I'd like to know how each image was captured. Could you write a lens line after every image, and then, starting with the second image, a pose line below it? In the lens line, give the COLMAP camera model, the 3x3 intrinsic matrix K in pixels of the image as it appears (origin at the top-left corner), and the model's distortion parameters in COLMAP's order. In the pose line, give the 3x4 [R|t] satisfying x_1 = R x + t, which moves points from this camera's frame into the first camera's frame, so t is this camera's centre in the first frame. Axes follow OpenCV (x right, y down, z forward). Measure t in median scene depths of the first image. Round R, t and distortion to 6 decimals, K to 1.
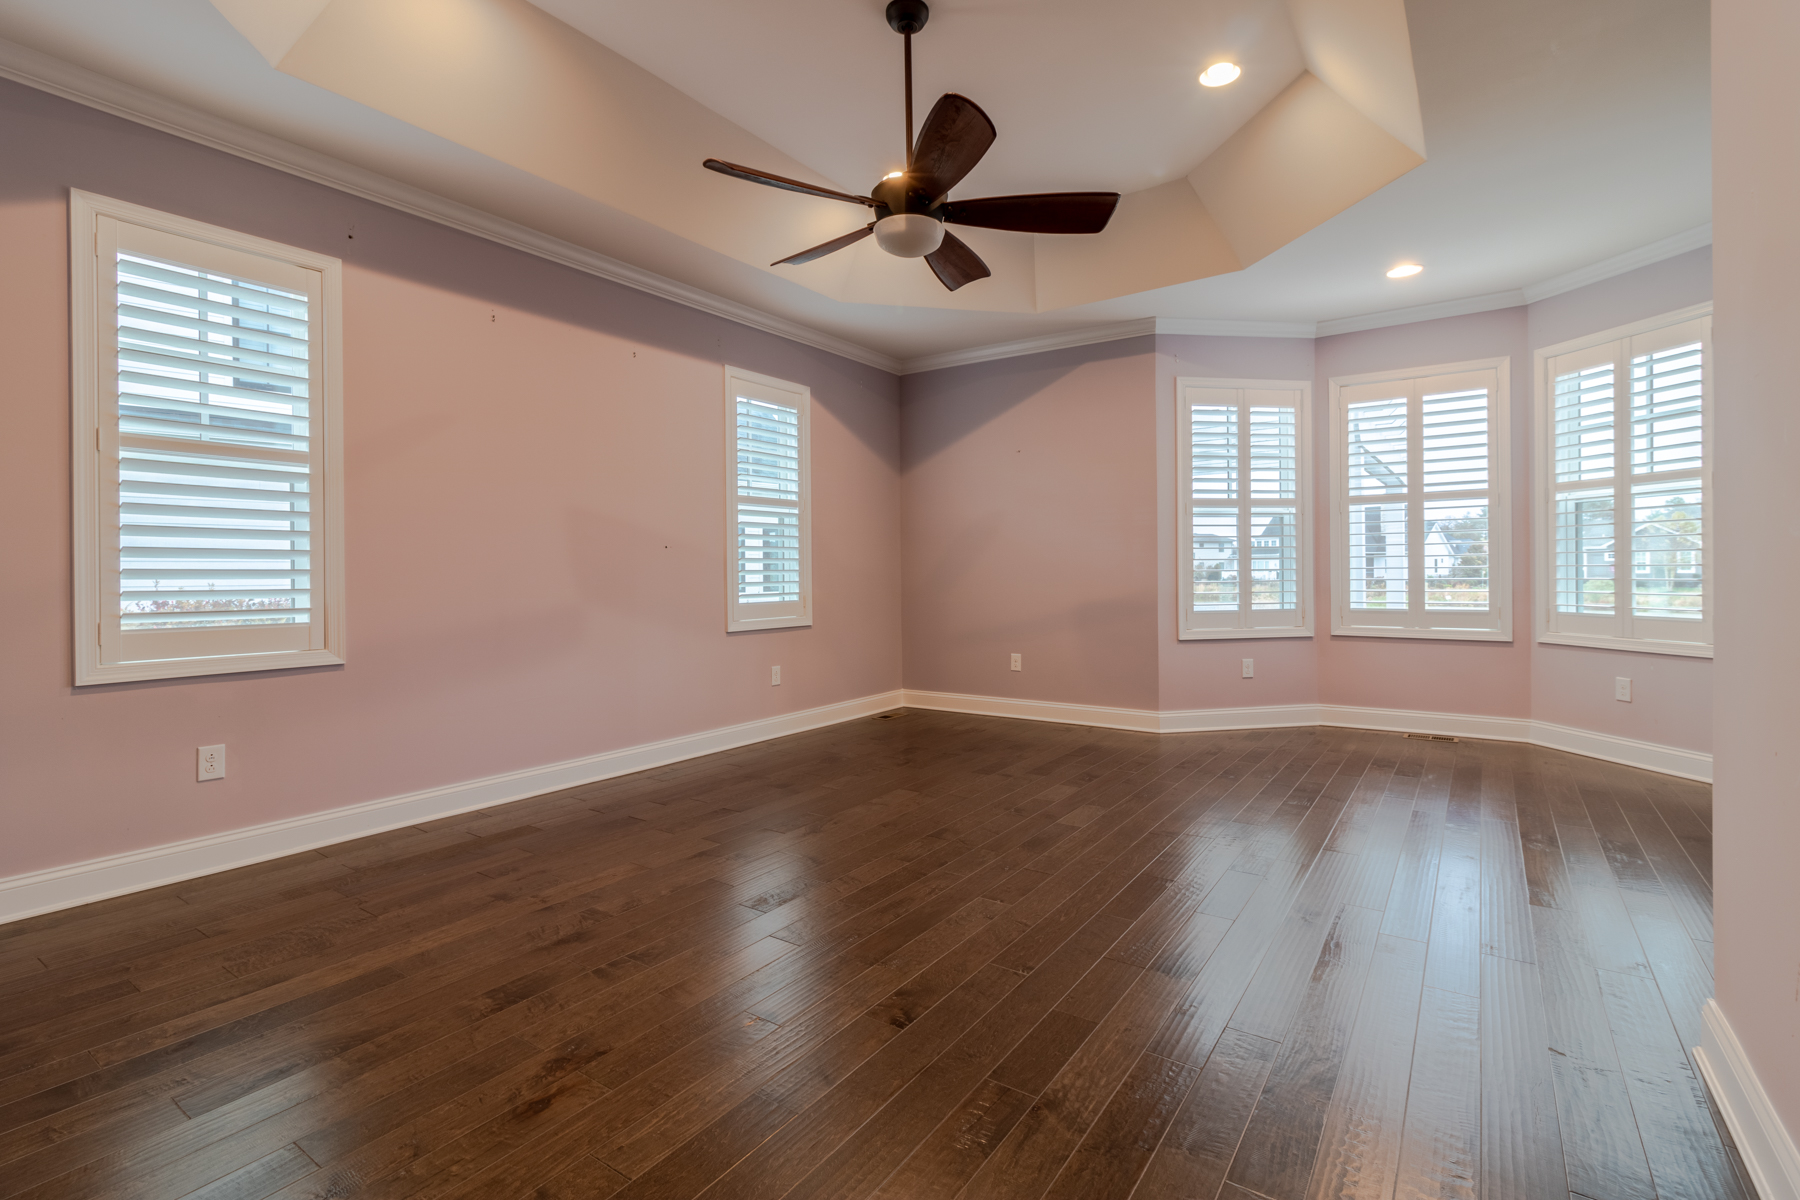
lens RADIAL K [[838.4, 0, 902.2], [0, 838.4, 583.9], [0, 0, 1]] dist [0.004596, 0.000725]
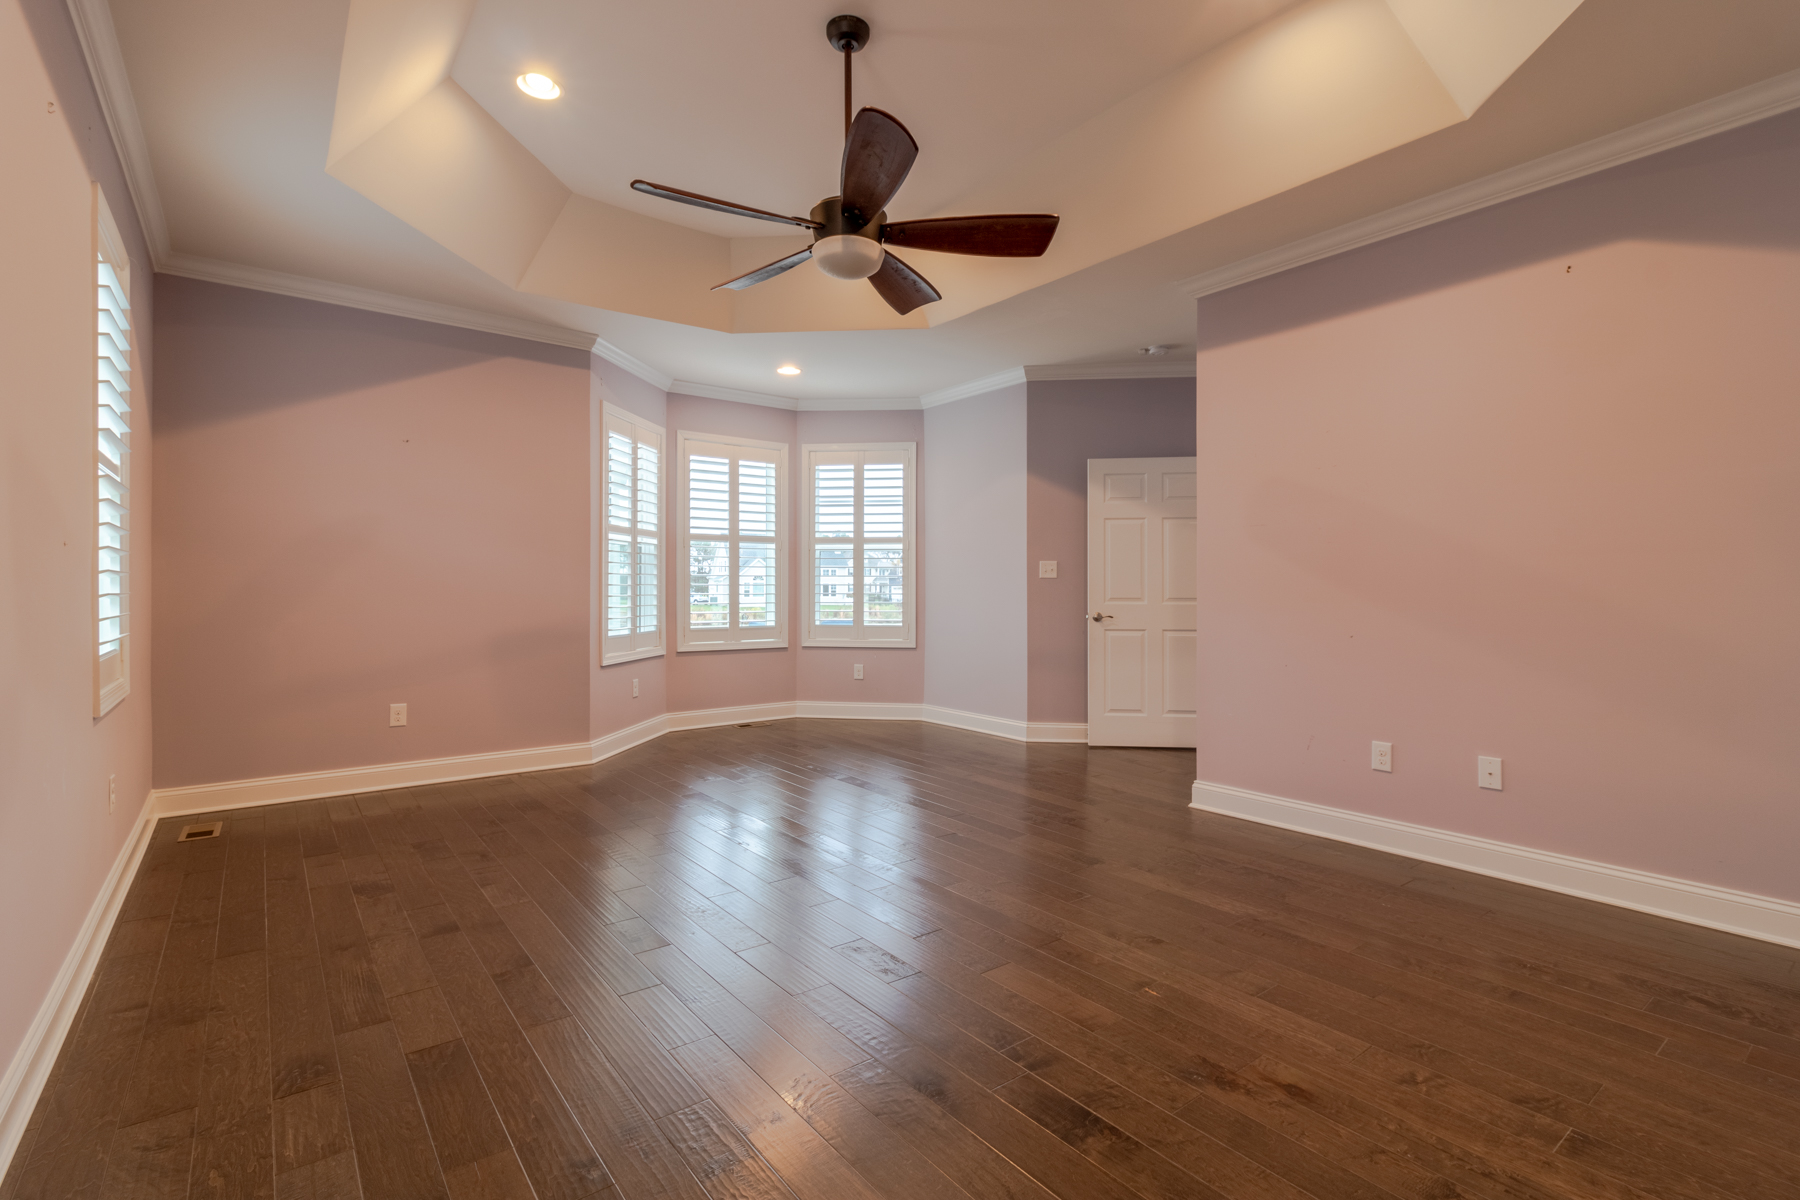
lens RADIAL K [[838.4, 0, 915.2], [0, 838.4, 592.0], [0, 0, 1]] dist [0.004596, 0.000725]
pose [[0.285827, 0.006412, 0.958260, -0.579347], [0.011027, 0.999889, -0.009980, -0.006983], [-0.958218, 0.013420, 0.285725, 0.410883]]
